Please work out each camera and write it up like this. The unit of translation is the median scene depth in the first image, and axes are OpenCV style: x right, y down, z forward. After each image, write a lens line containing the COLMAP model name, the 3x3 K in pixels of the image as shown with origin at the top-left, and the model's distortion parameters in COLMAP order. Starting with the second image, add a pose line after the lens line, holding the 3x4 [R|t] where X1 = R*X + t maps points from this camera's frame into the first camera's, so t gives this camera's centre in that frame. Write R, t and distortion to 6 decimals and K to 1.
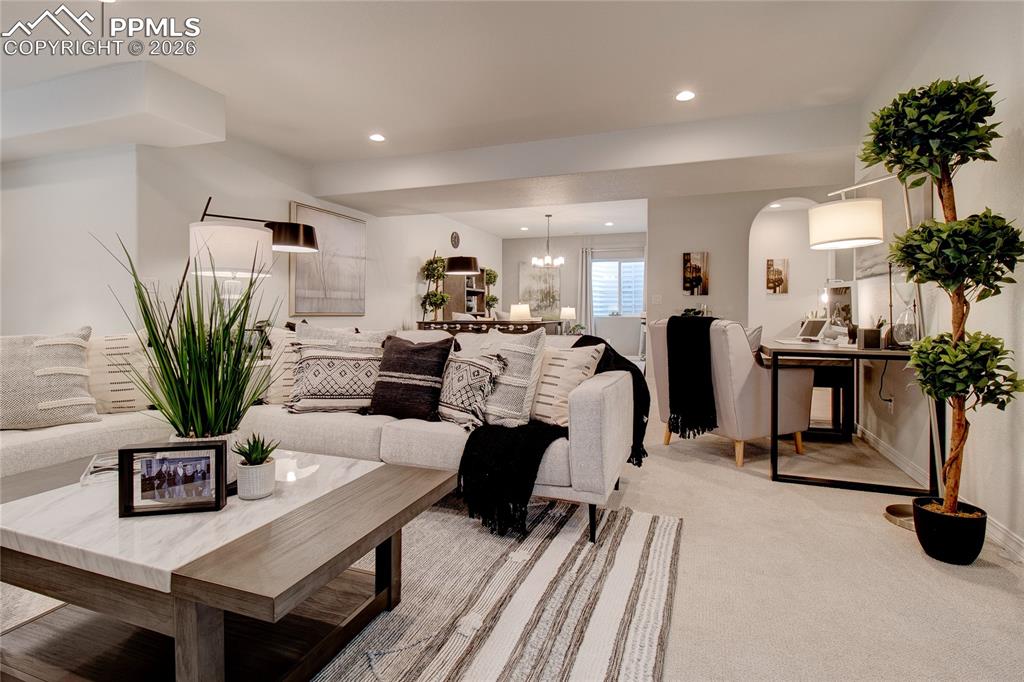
lens RADIAL K [[473.4, 0, 504.2], [0, 473.4, 312.4], [0, 0, 1]] dist [0.019716, -0.010317]
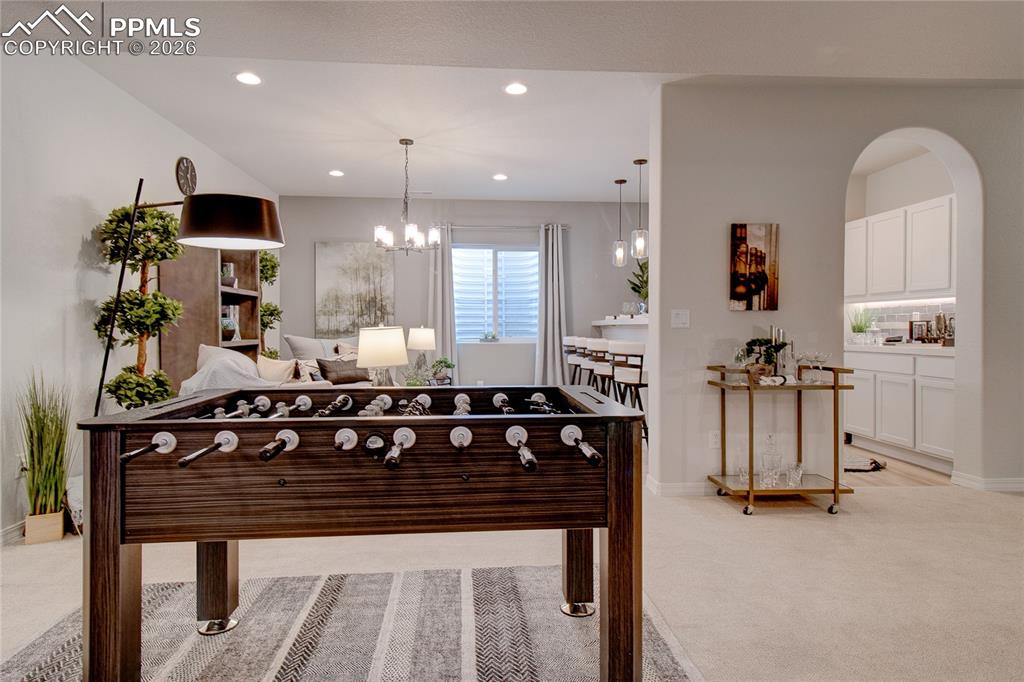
lens RADIAL K [[594.6, 0, 504.2], [0, 594.6, 334.2], [0, 0, 1]] dist [-0.002089, 0.001236]
pose [[0.911591, -0.008662, 0.411006, -0.067440], [0.002517, 0.999877, 0.015490, -0.015778], [-0.411090, -0.013086, 0.911501, 0.399245]]
